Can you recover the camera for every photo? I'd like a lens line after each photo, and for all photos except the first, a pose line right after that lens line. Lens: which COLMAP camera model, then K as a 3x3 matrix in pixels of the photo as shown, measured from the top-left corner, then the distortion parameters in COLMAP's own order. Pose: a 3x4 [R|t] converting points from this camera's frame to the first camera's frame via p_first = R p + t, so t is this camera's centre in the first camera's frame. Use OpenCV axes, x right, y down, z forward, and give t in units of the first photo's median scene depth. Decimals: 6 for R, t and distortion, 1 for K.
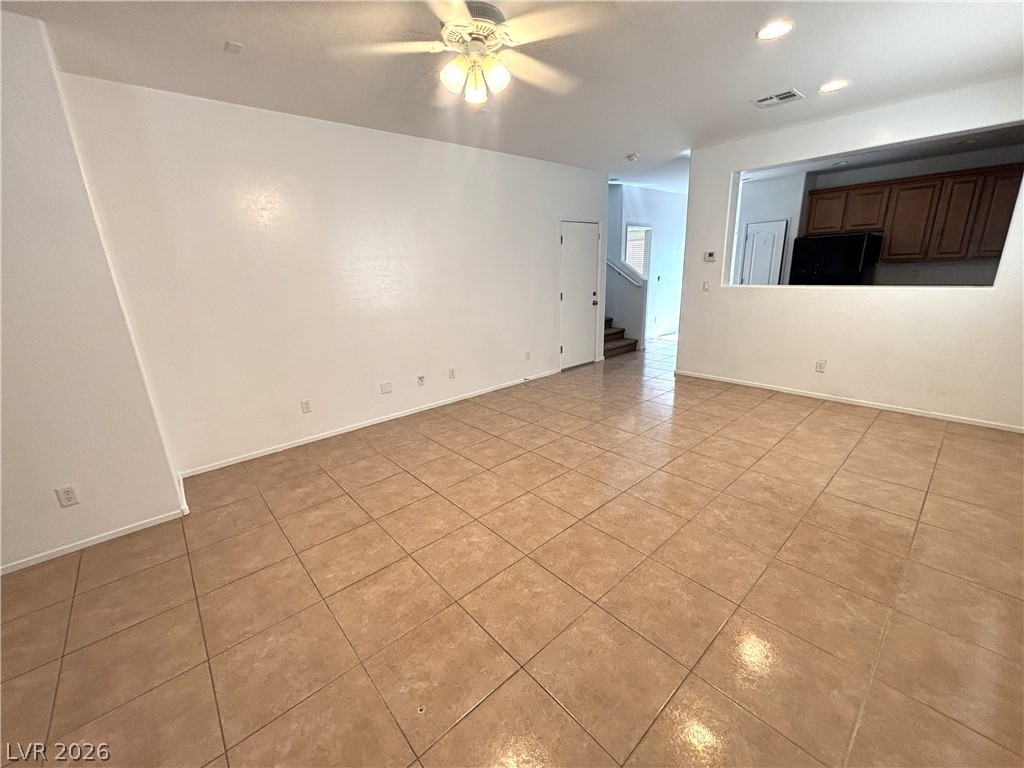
lens RADIAL K [[413.6, 0, 509.1], [0, 413.6, 382.7], [0, 0, 1]] dist [0.000488, 0.000059]
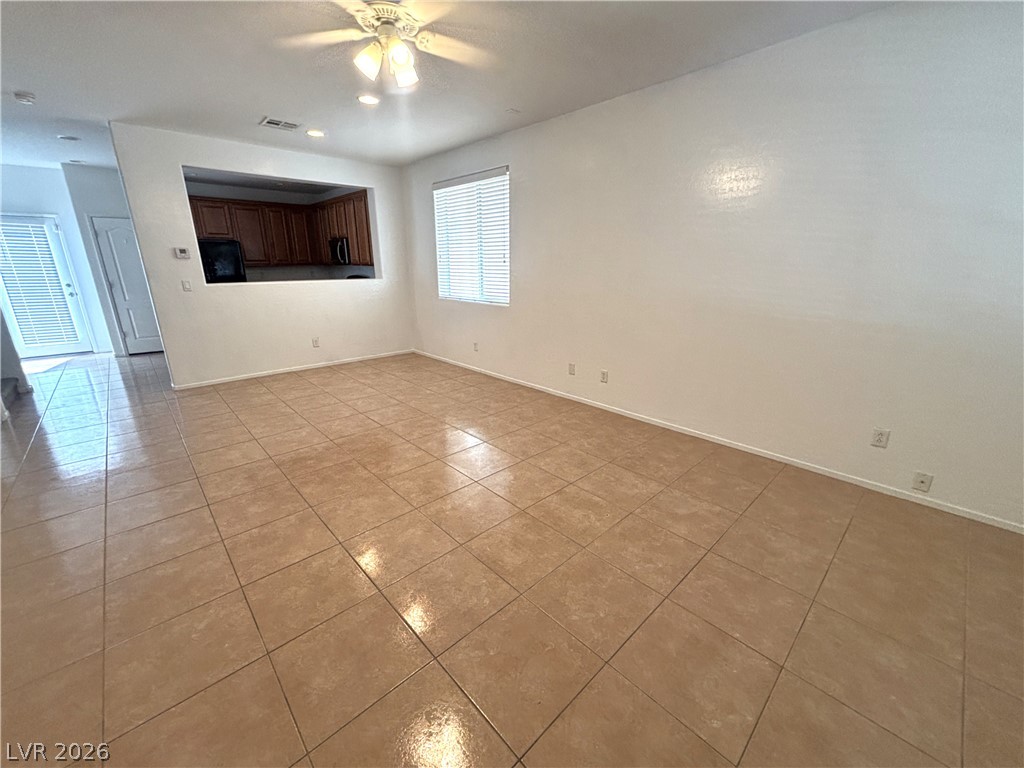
lens RADIAL K [[413.6, 0, 514.8], [0, 413.6, 384.1], [0, 0, 1]] dist [0.000488, 0.000059]
pose [[-0.033027, -0.249804, 0.967733, -0.698798], [0.272981, 0.929191, 0.249171, -0.089658], [-0.961452, 0.272402, 0.037504, 0.478419]]
